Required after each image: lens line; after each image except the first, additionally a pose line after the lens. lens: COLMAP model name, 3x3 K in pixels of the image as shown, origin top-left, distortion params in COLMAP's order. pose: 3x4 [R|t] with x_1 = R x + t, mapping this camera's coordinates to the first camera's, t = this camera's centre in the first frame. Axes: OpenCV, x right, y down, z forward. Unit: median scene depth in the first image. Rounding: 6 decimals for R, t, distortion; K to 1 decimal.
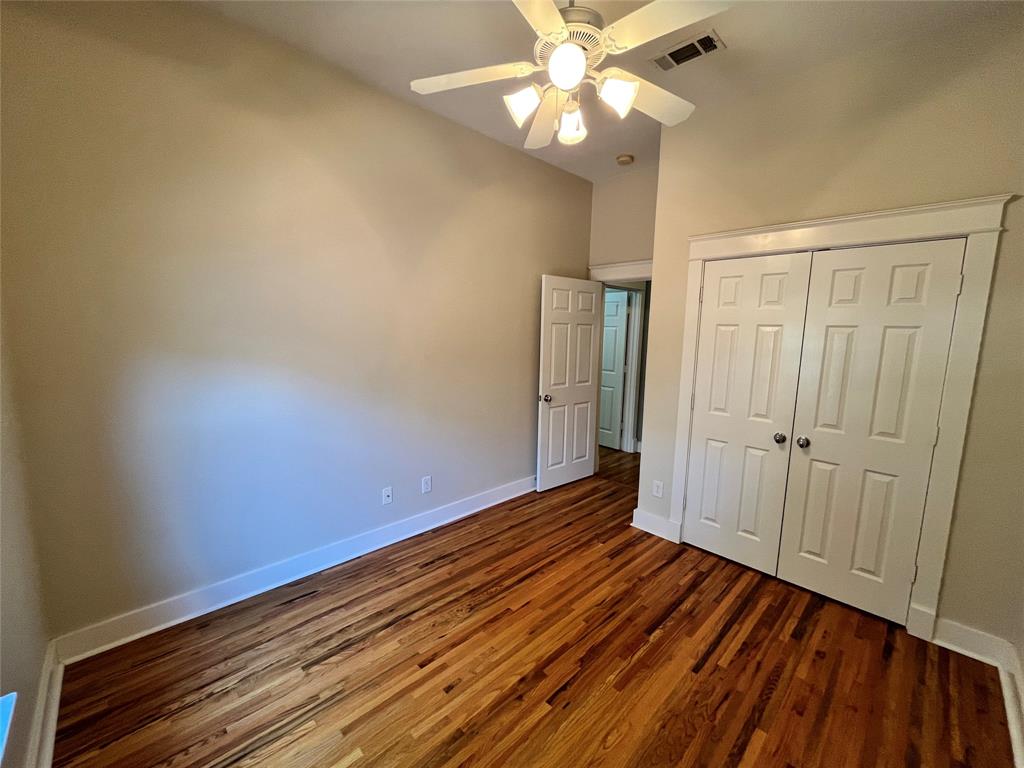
lens RADIAL K [[414.0, 0, 511.0], [0, 414.0, 383.0], [0, 0, 1]] dist [-0.003593, -0.000010]
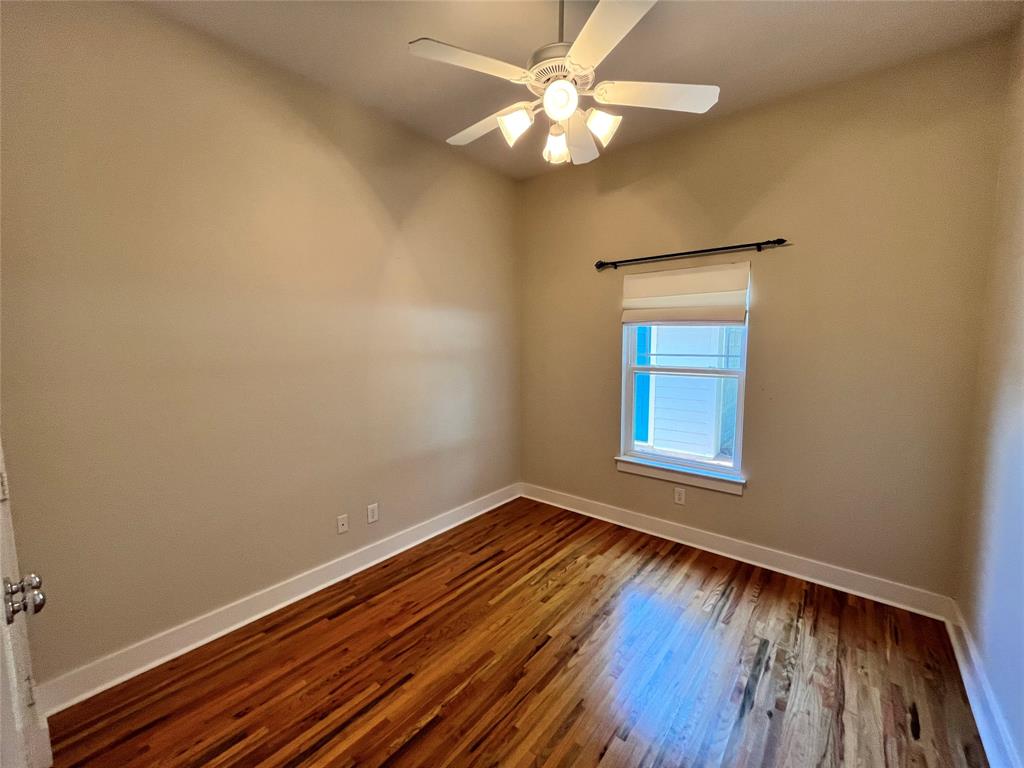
lens RADIAL K [[414.0, 0, 511.0], [0, 414.0, 383.0], [0, 0, 1]] dist [-0.003593, -0.000010]
pose [[-0.993827, -0.005060, -0.110823, 0.317588], [-0.030654, 0.972593, 0.230486, -0.231852], [0.106619, 0.232460, -0.966744, 1.829893]]
